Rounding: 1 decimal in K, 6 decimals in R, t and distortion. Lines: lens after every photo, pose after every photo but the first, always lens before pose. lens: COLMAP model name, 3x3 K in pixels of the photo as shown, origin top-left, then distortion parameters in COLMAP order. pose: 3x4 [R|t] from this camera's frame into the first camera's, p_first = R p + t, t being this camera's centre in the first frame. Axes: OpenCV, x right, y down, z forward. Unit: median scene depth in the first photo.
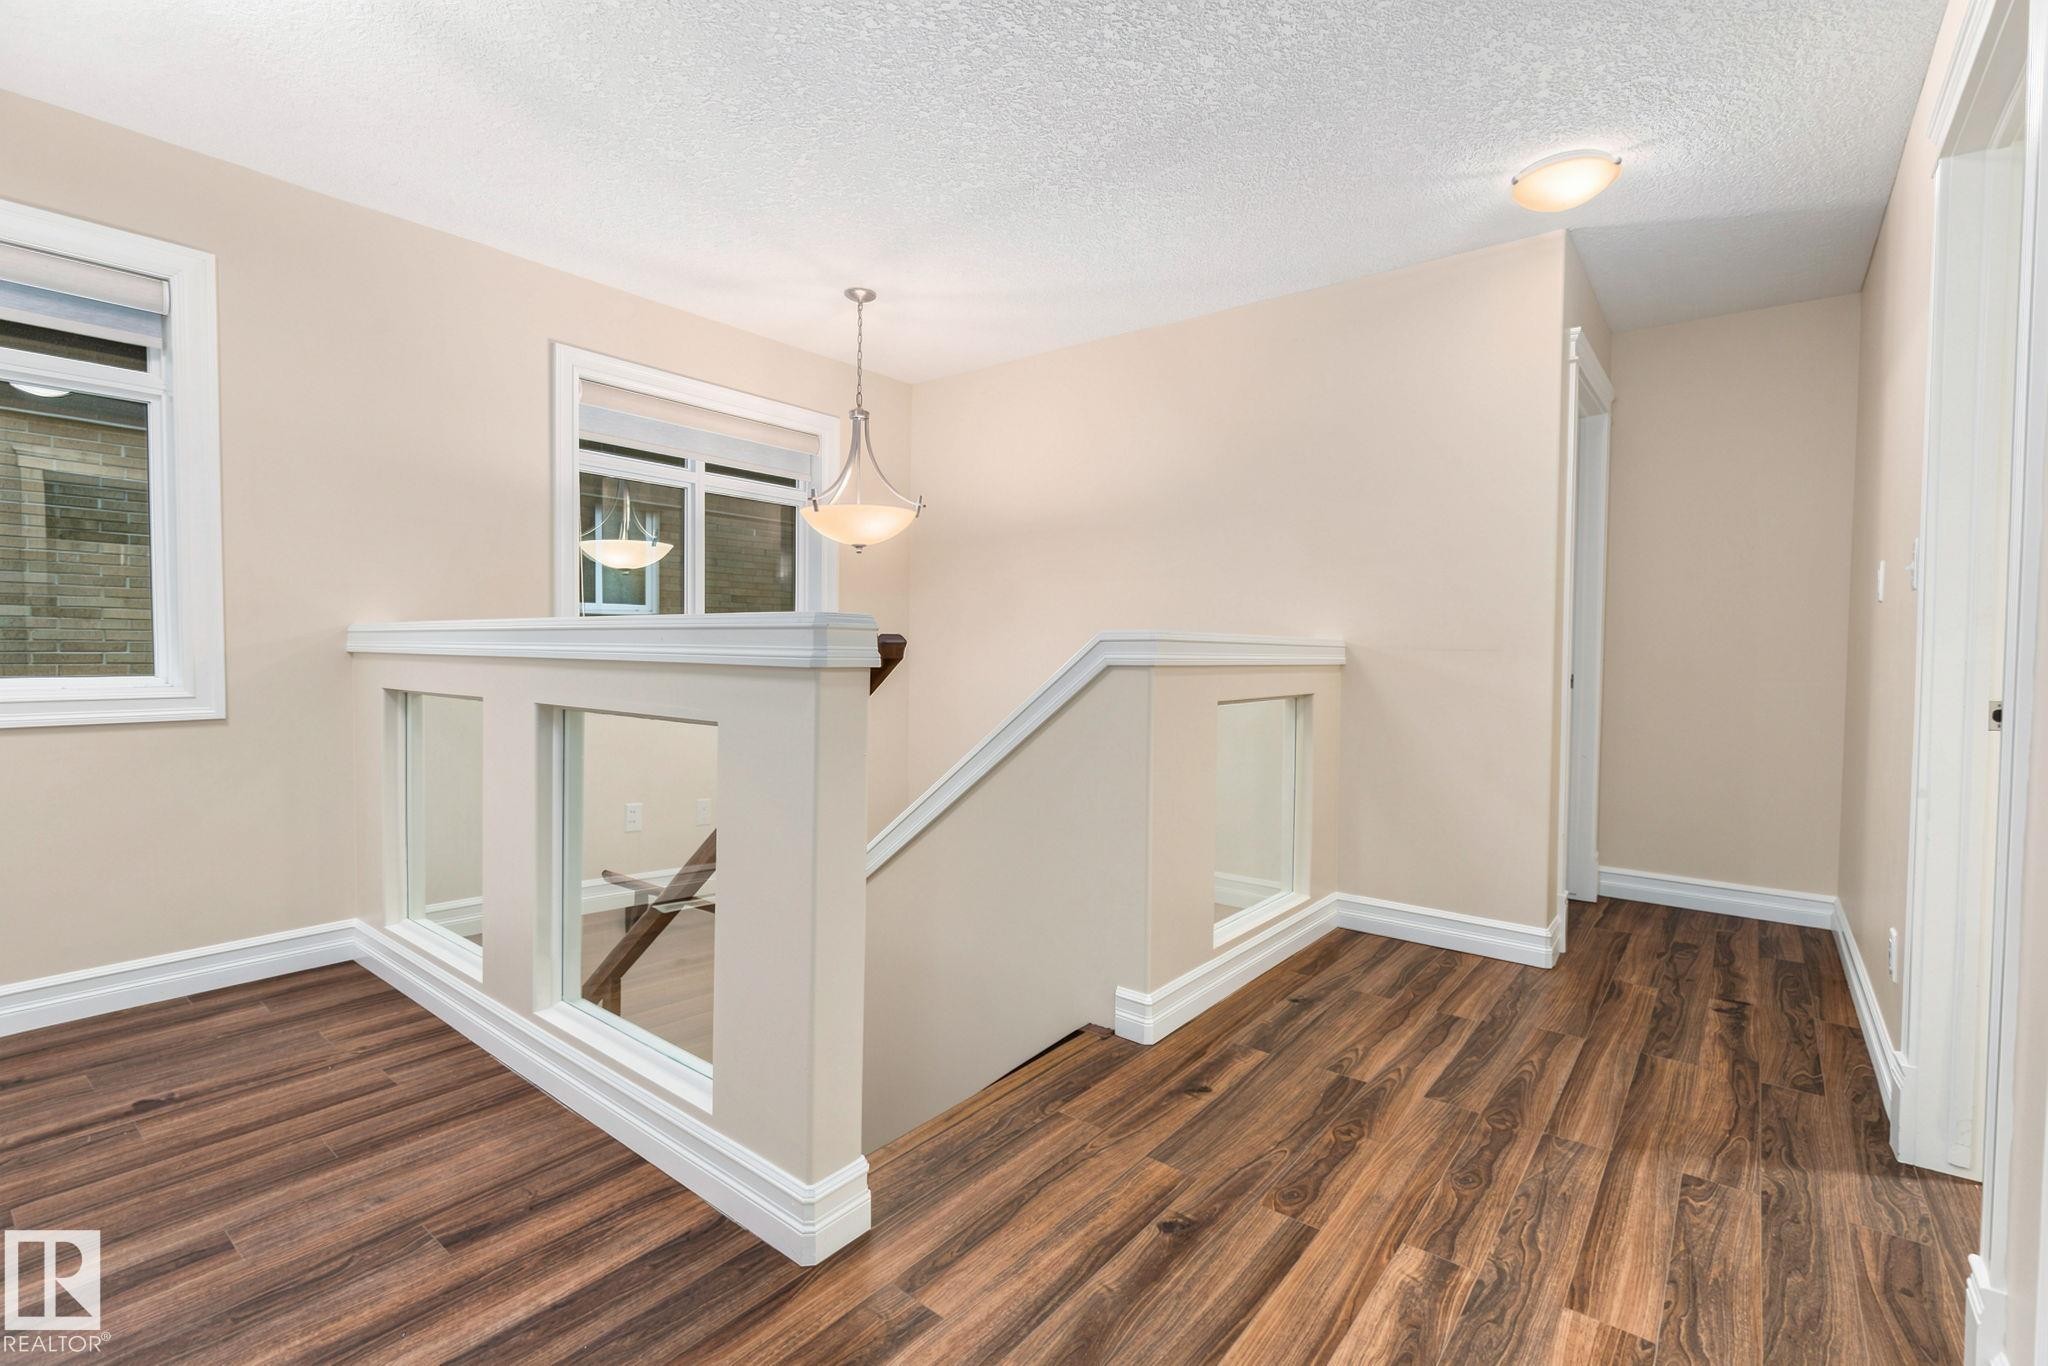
lens RADIAL K [[915.0, 0, 1030.6], [0, 915.0, 680.2], [0, 0, 1]] dist [-0.001007, -0.000186]
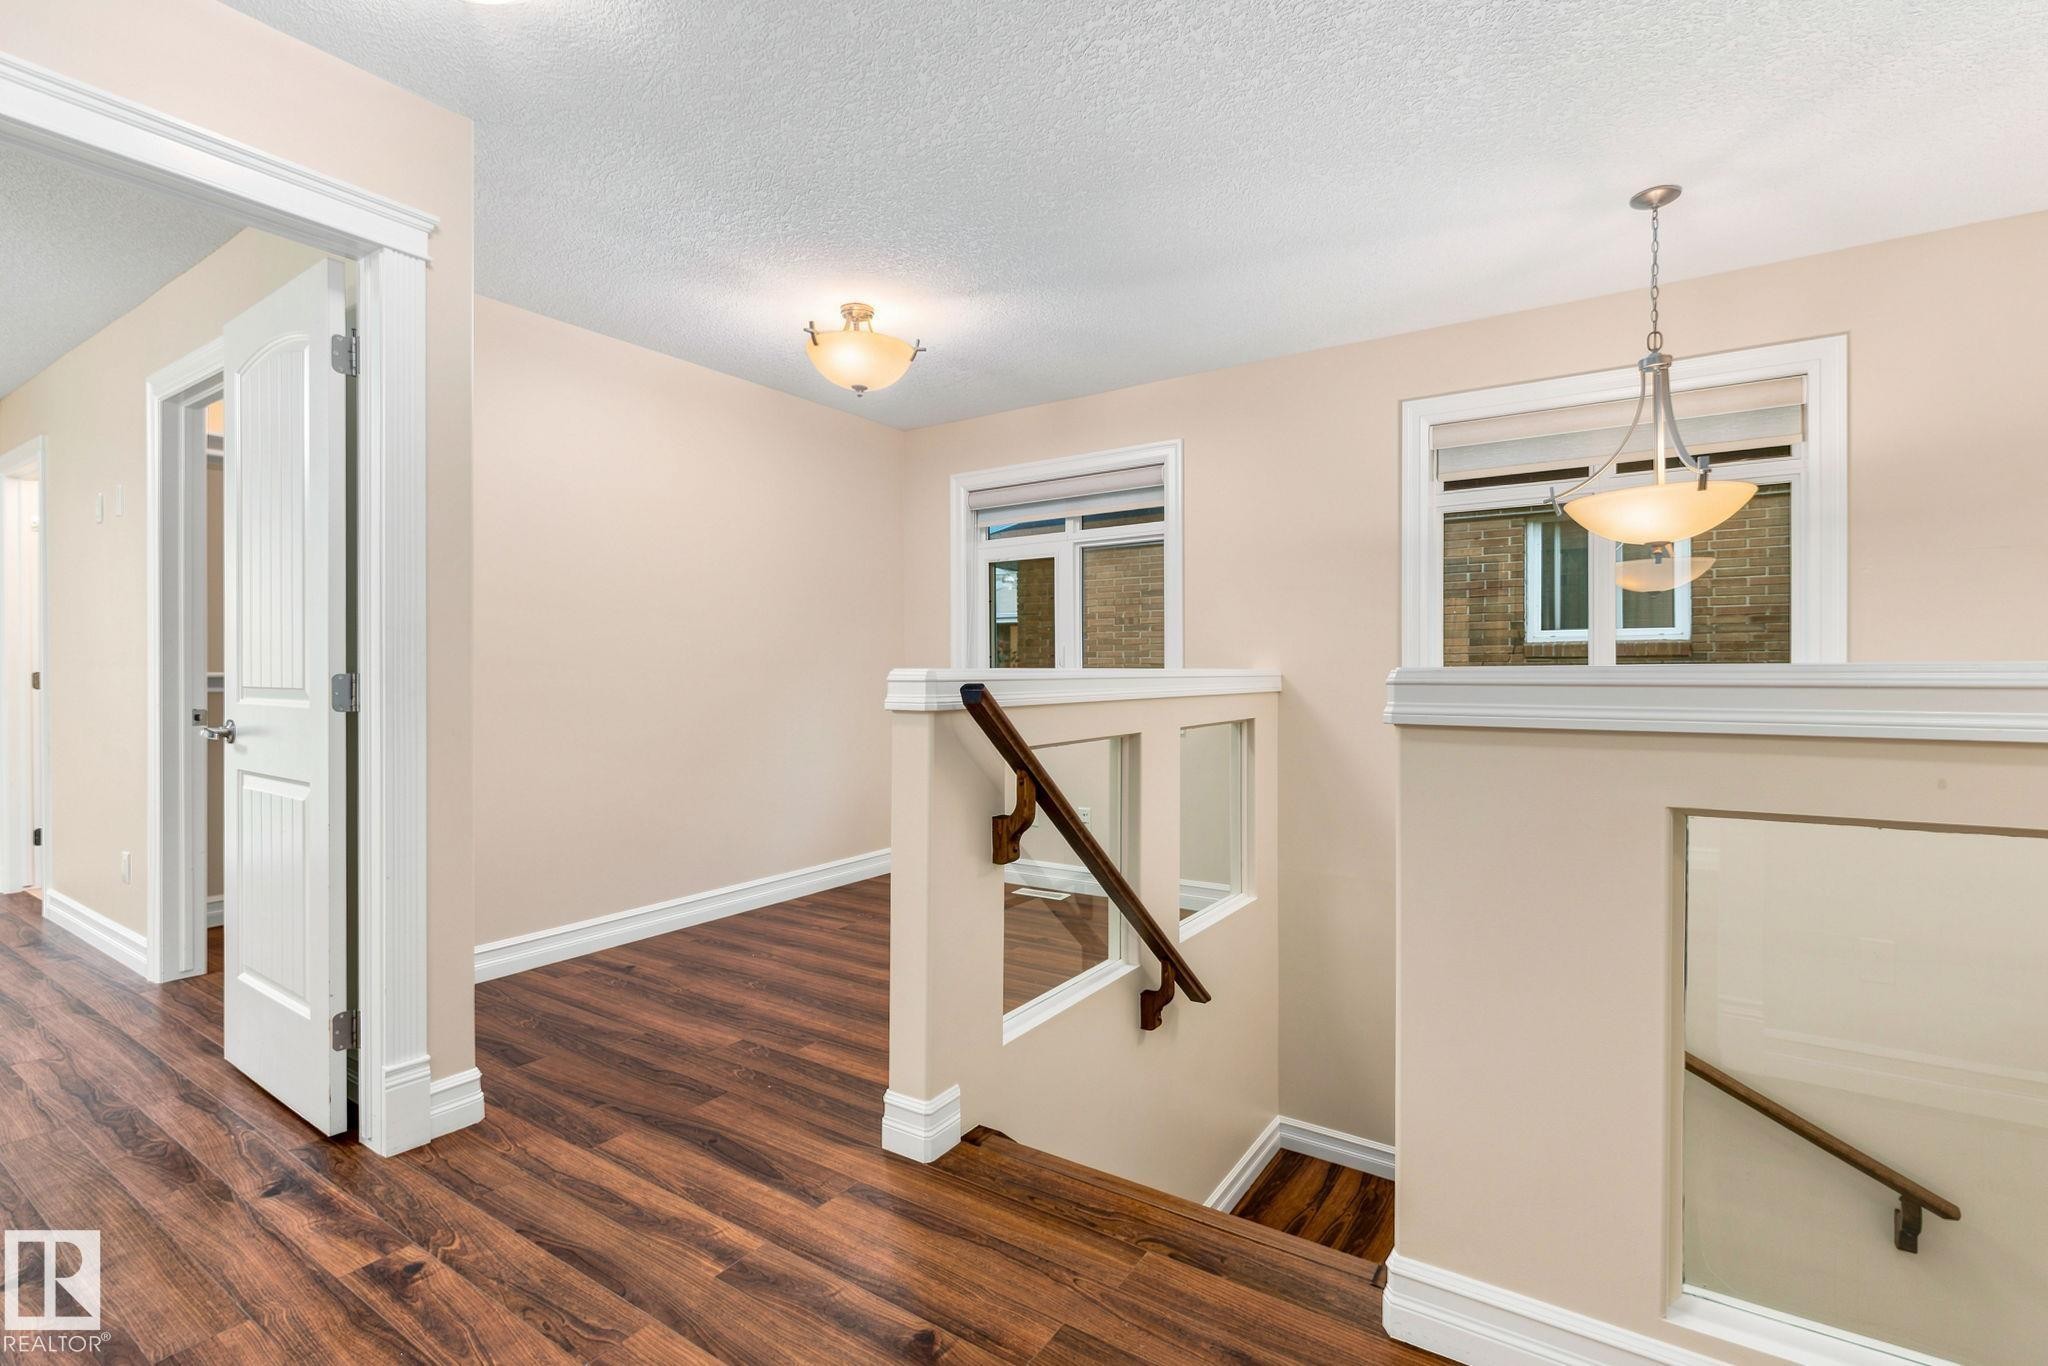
lens RADIAL K [[915.0, 0, 1030.6], [0, 915.0, 680.2], [0, 0, 1]] dist [-0.001007, -0.000186]
pose [[0.086304, -0.000203, -0.996269, 0.926632], [-0.022846, 0.999737, -0.002182, -0.055281], [0.996007, 0.022949, 0.086276, 0.869440]]
